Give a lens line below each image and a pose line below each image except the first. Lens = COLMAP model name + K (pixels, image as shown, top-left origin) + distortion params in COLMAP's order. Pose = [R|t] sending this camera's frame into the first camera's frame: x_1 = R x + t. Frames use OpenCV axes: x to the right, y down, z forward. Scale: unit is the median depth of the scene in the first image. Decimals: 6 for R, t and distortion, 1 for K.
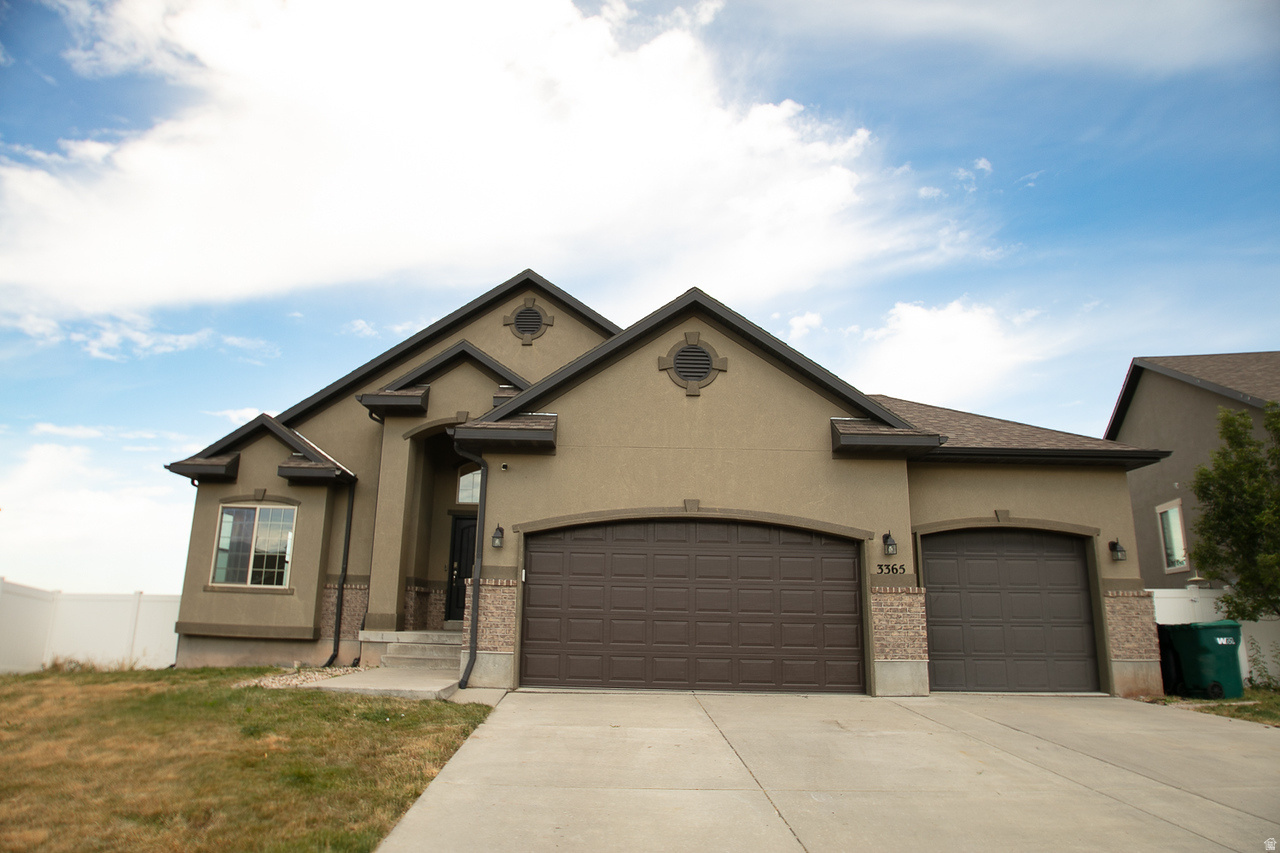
lens RADIAL K [[781.7, 0, 624.0], [0, 781.7, 426.6], [0, 0, 1]] dist [-0.055297, 0.000866]
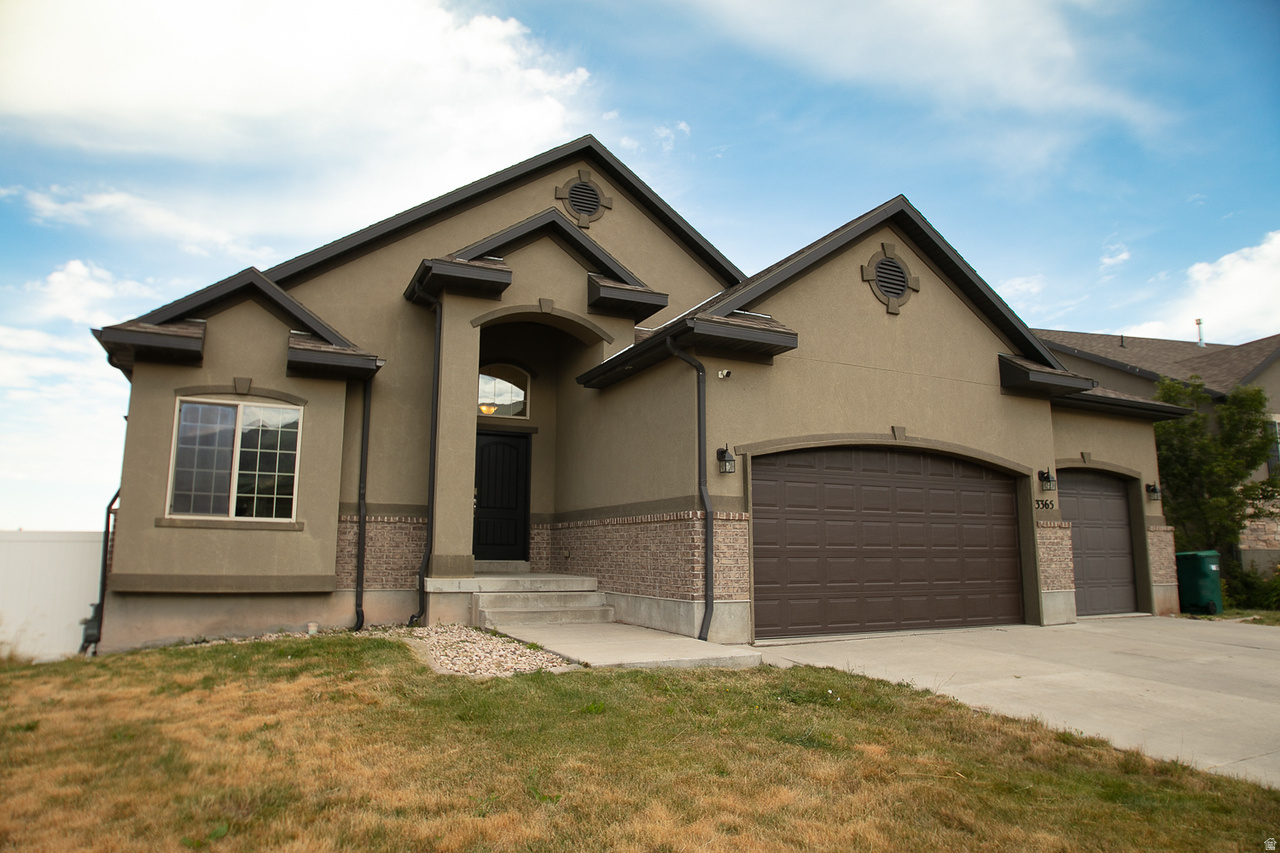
lens RADIAL K [[781.7, 0, 624.0], [0, 781.7, 426.6], [0, 0, 1]] dist [-0.055297, 0.000866]
pose [[0.902308, 0.053701, 0.427733, -0.487048], [-0.091807, 0.993387, 0.068949, 0.048904], [-0.421202, -0.101482, 0.901271, 0.256356]]
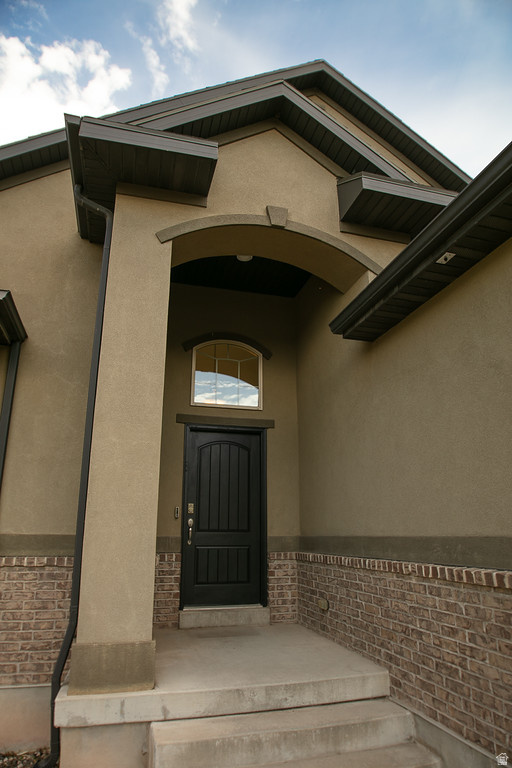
lens RADIAL K [[469.0, 0, 257.5], [0, 469.0, 400.4], [0, 0, 1]] dist [-0.055297, 0.000866]
pose [[0.959515, 0.054233, 0.276389, -0.309776], [-0.046491, 0.998323, -0.034492, 0.122911], [-0.277796, 0.020246, 0.960427, 0.746074]]
